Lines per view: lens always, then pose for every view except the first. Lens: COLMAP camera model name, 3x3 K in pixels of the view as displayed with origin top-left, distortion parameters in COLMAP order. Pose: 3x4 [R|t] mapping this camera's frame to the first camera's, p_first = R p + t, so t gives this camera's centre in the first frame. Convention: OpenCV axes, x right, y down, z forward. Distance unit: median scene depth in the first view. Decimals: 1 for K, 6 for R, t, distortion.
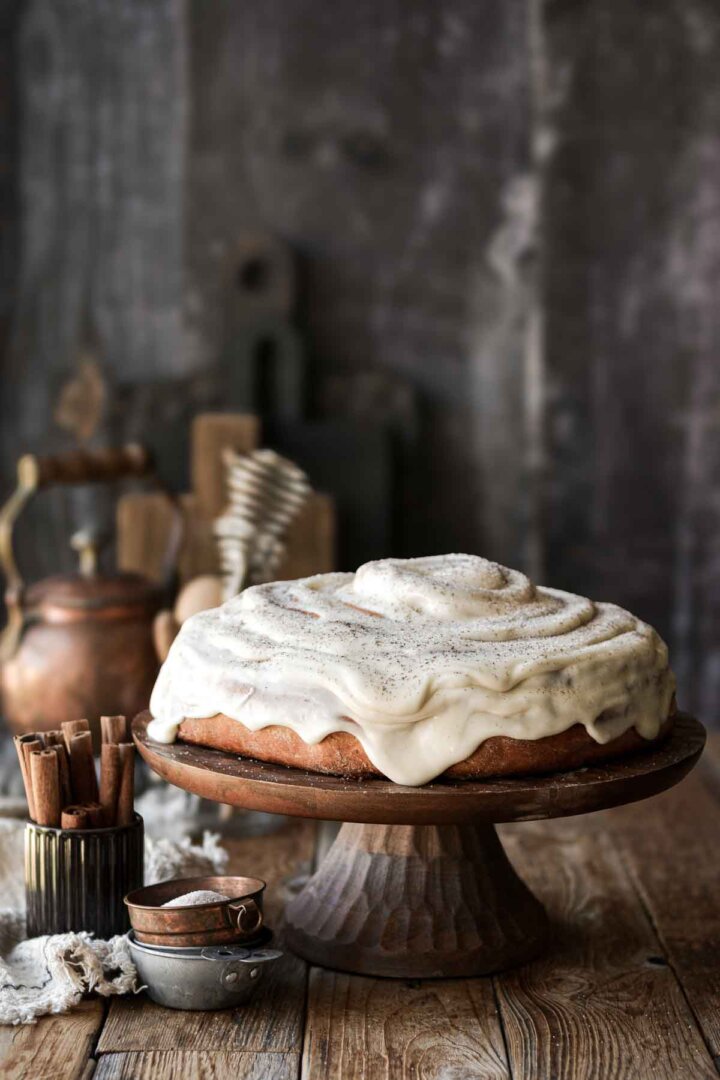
lens RADIAL K [[2454.6, 0, 360.0], [0, 2454.6, 540.0], [0, 0, 1]] dist [-0.099670, -0.203032]
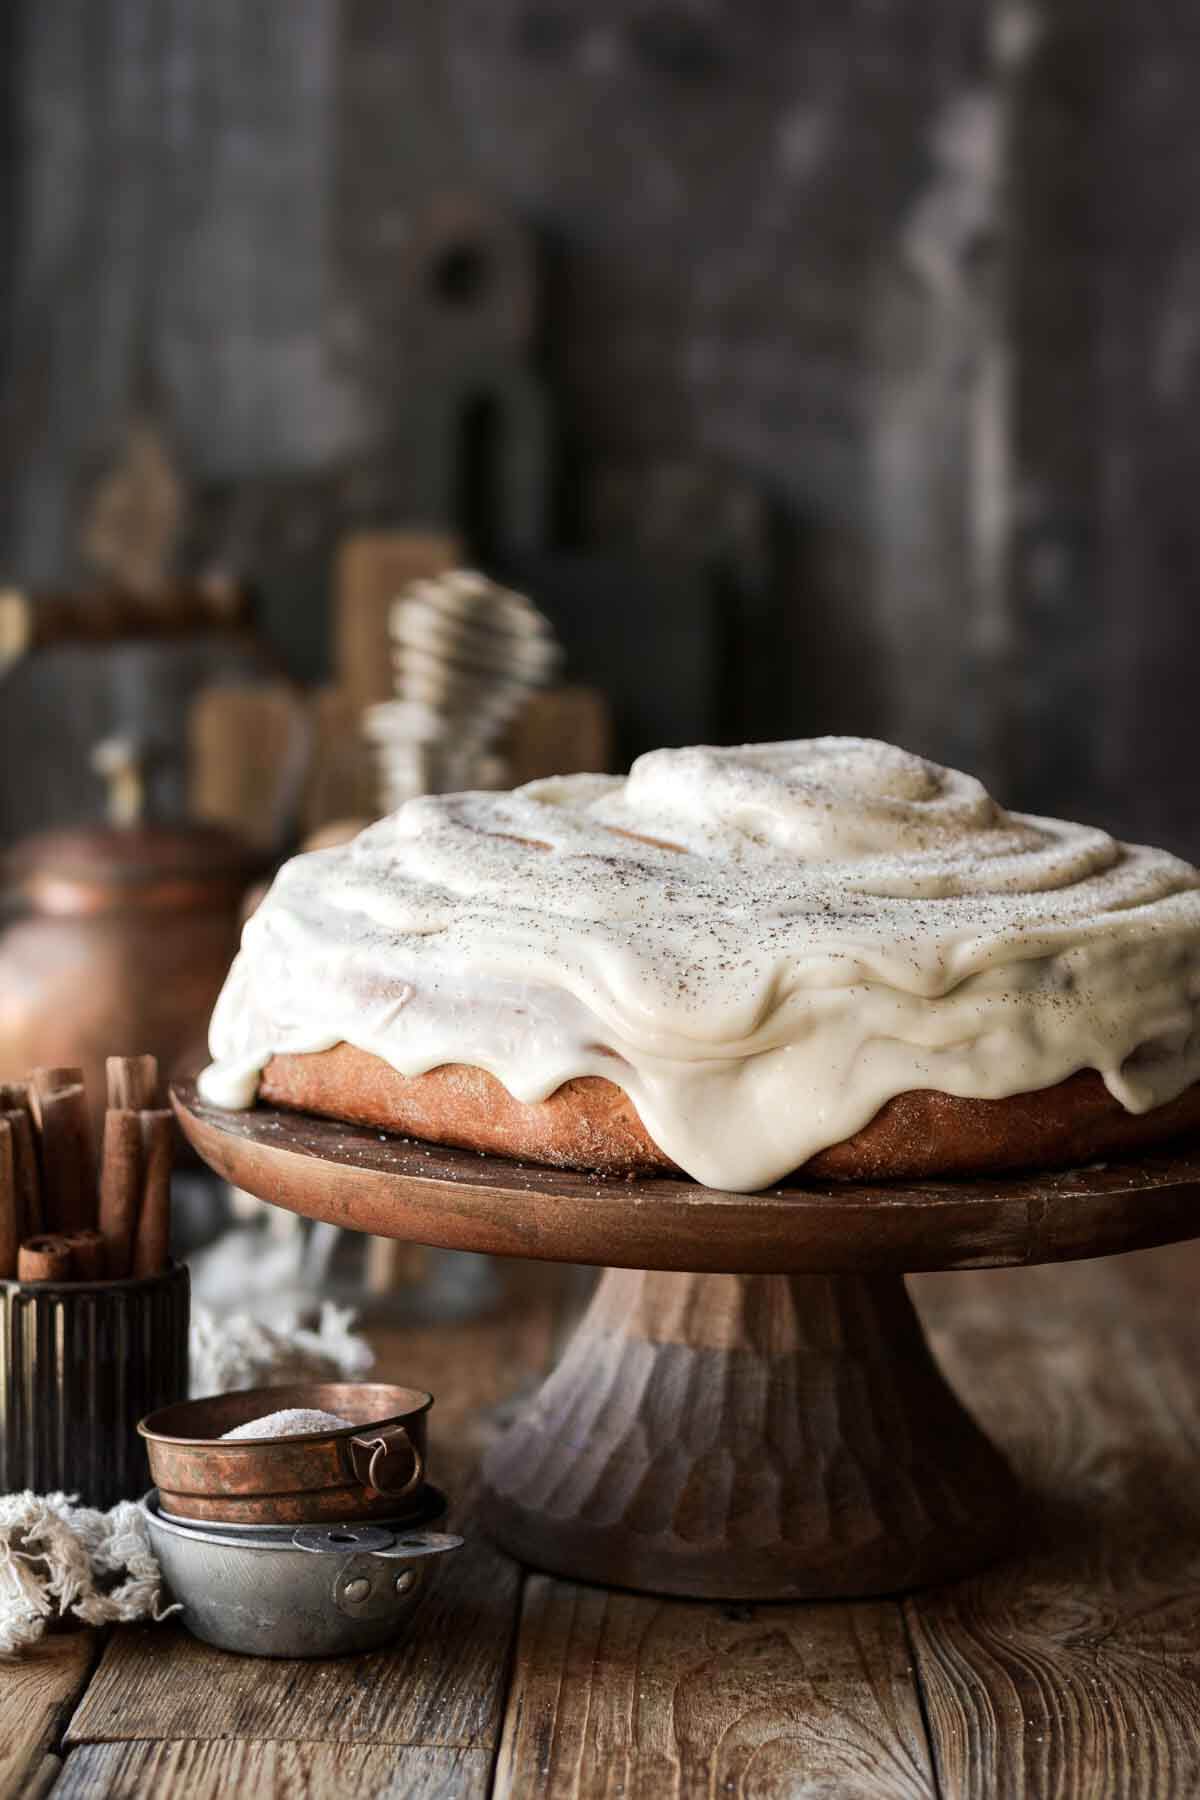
lens RADIAL K [[4091.0, 0, 600.0], [0, 4091.0, 900.0], [0, 0, 1]] dist [-0.099670, -0.203032]
pose [[0.999734, 0.011035, -0.020271, 0.009607], [-0.011087, 0.999936, -0.002463, 0.044739], [0.020242, 0.002687, 0.999791, 0.200125]]
